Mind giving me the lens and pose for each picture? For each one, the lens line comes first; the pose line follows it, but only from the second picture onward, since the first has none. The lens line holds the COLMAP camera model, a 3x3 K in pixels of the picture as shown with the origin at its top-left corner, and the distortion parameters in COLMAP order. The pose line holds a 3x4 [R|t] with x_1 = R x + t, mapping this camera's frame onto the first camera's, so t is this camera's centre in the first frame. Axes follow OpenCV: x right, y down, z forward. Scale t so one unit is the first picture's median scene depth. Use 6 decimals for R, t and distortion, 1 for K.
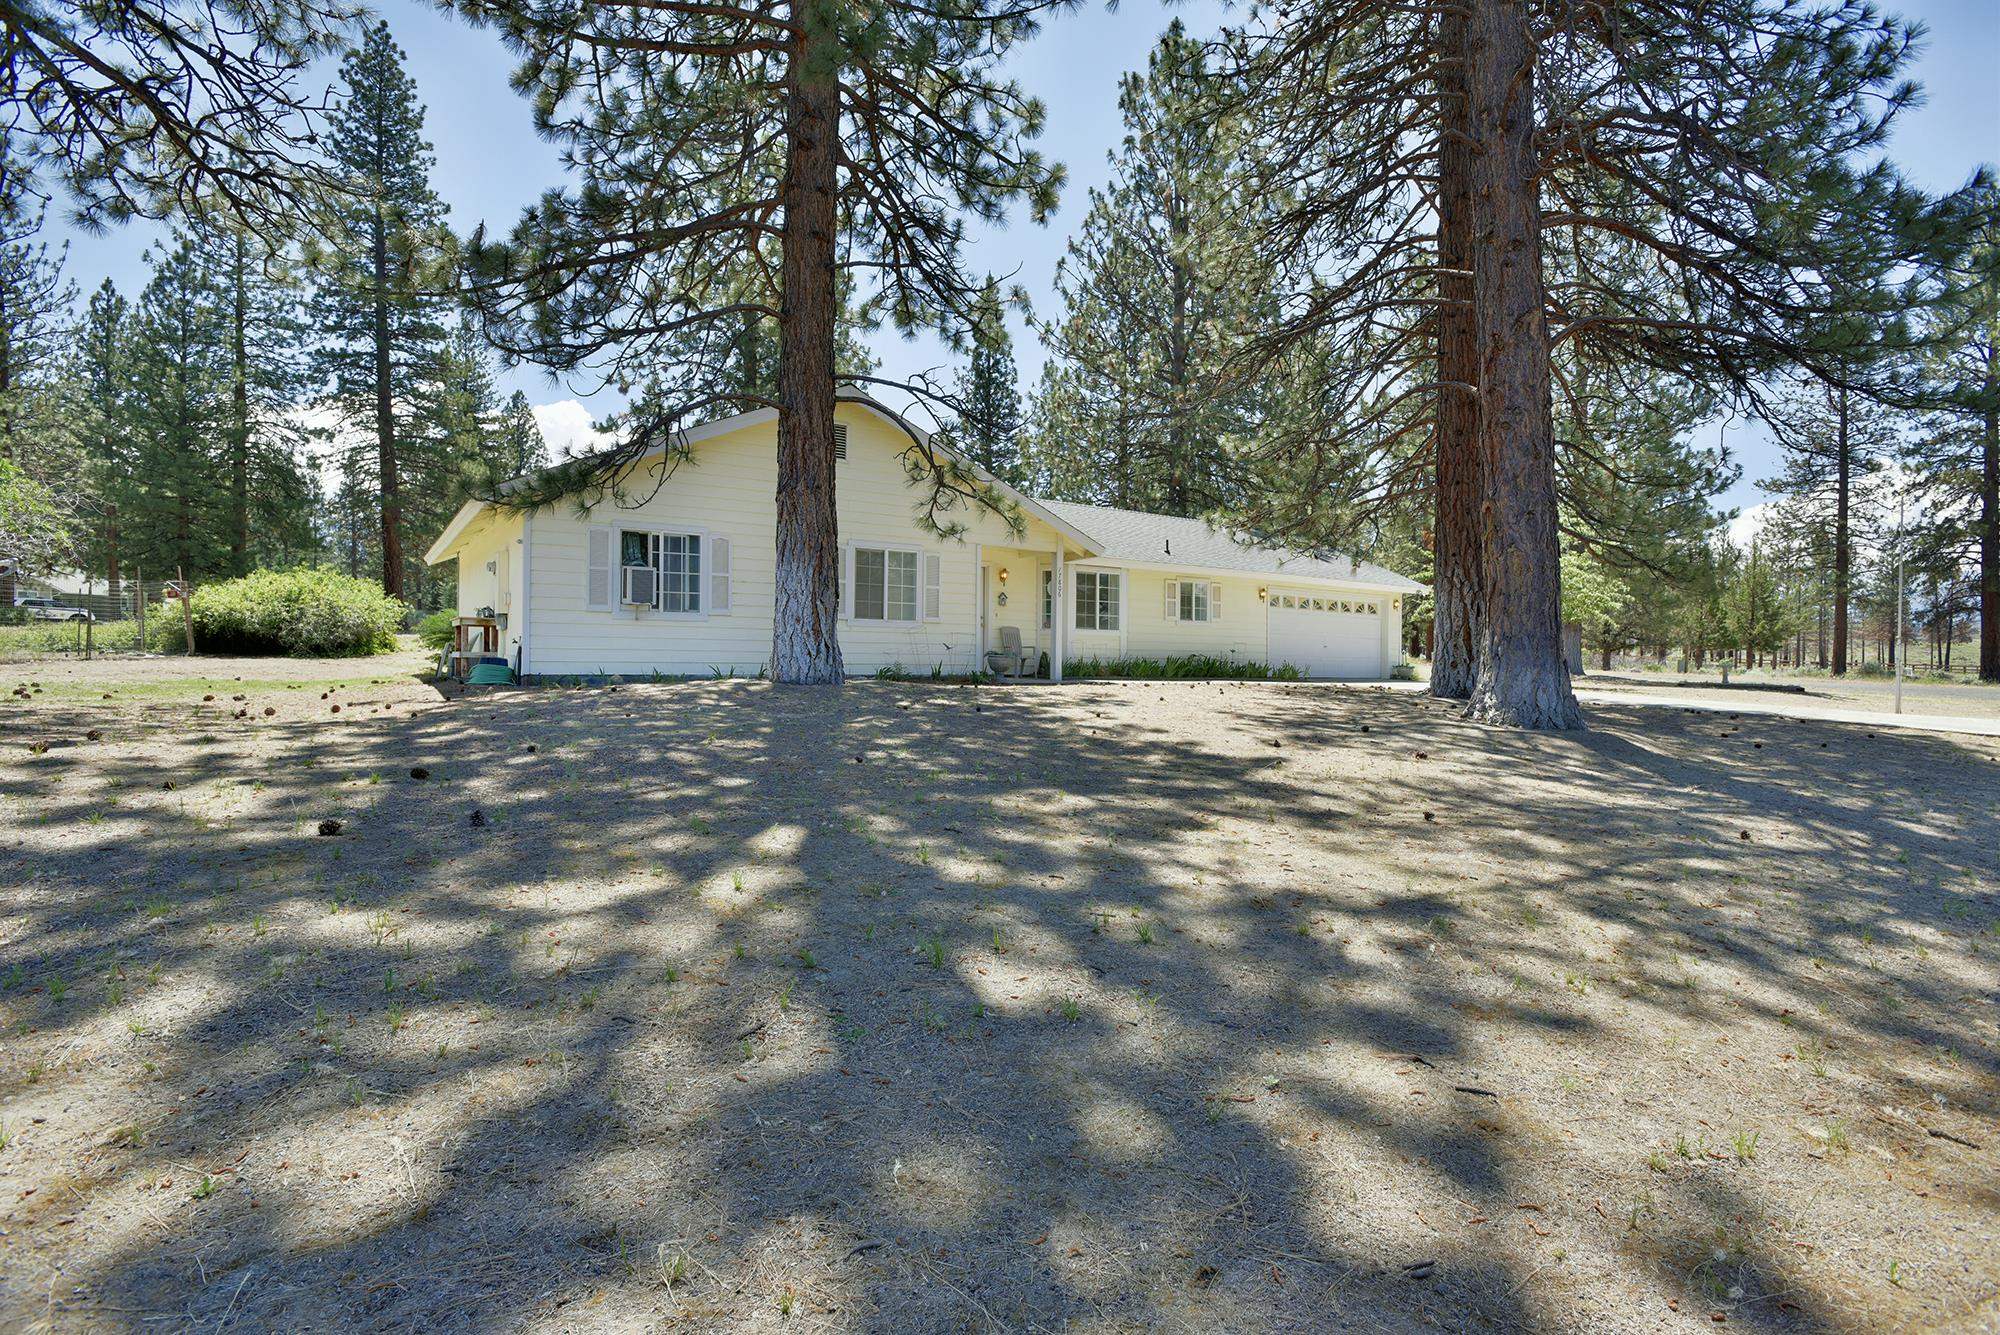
lens RADIAL K [[980.9, 0, 1000.0], [0, 980.9, 667.5], [0, 0, 1]] dist [-0.047176, 0.016184]
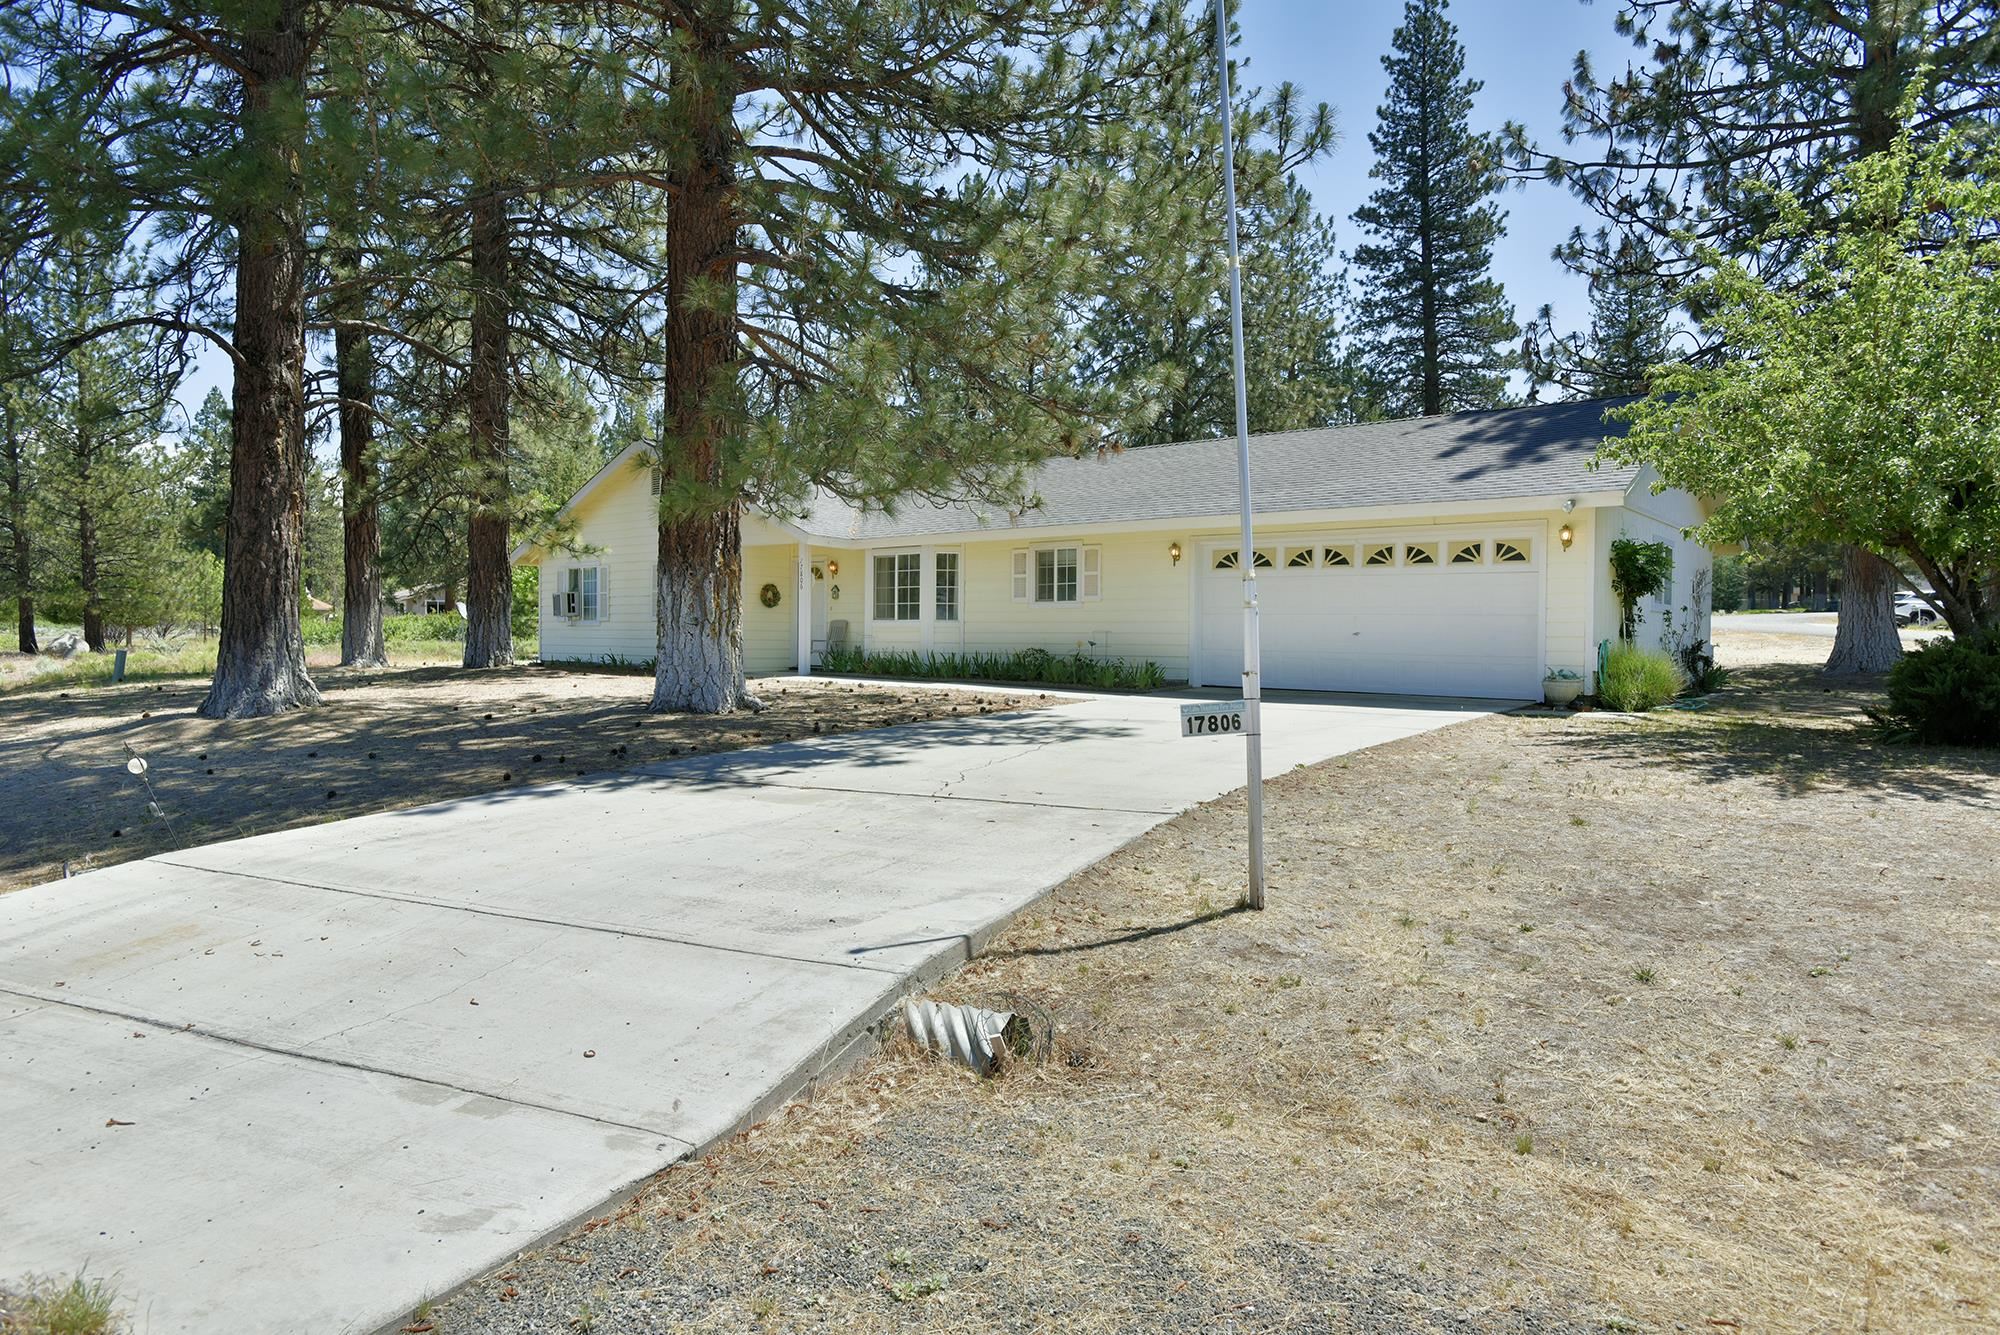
lens RADIAL K [[1228.3, 0, 1000.0], [0, 1228.3, 667.5], [0, 0, 1]] dist [0.001985, 0.002529]
pose [[0.252636, 0.009420, -0.967516, 1.279286], [-0.018681, 0.999814, 0.004856, -0.002514], [0.967381, 0.016848, 0.252765, 0.872639]]
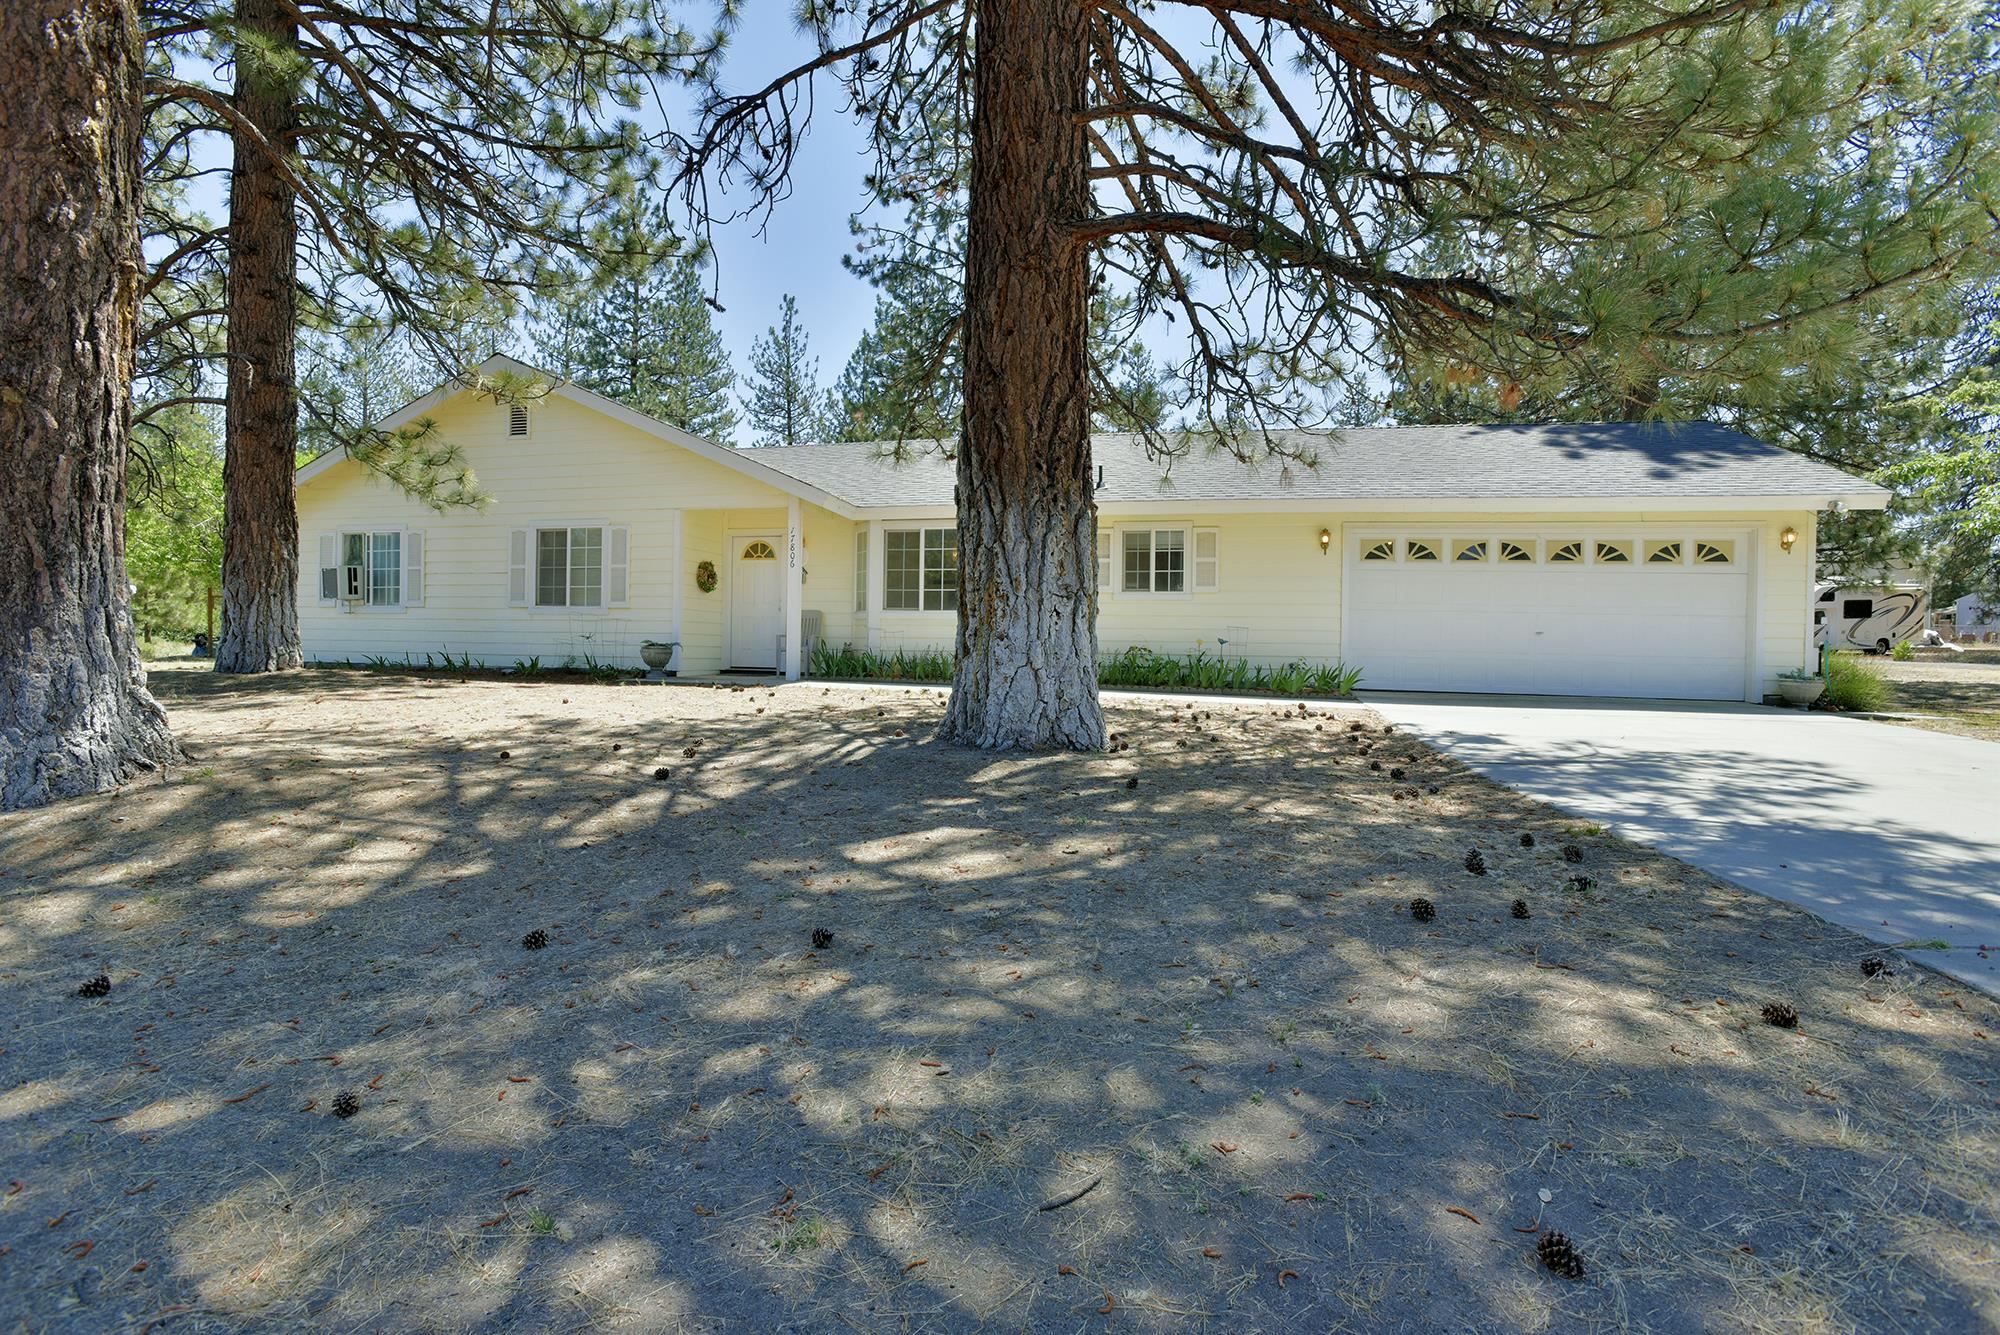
lens RADIAL K [[980.9, 0, 1000.0], [0, 980.9, 667.5], [0, 0, 1]] dist [-0.047176, 0.016184]
pose [[0.662320, 0.007137, -0.749187, 0.715970], [-0.016922, 0.999842, -0.005435, 0.005760], [0.749030, 0.016277, 0.662337, 0.624347]]
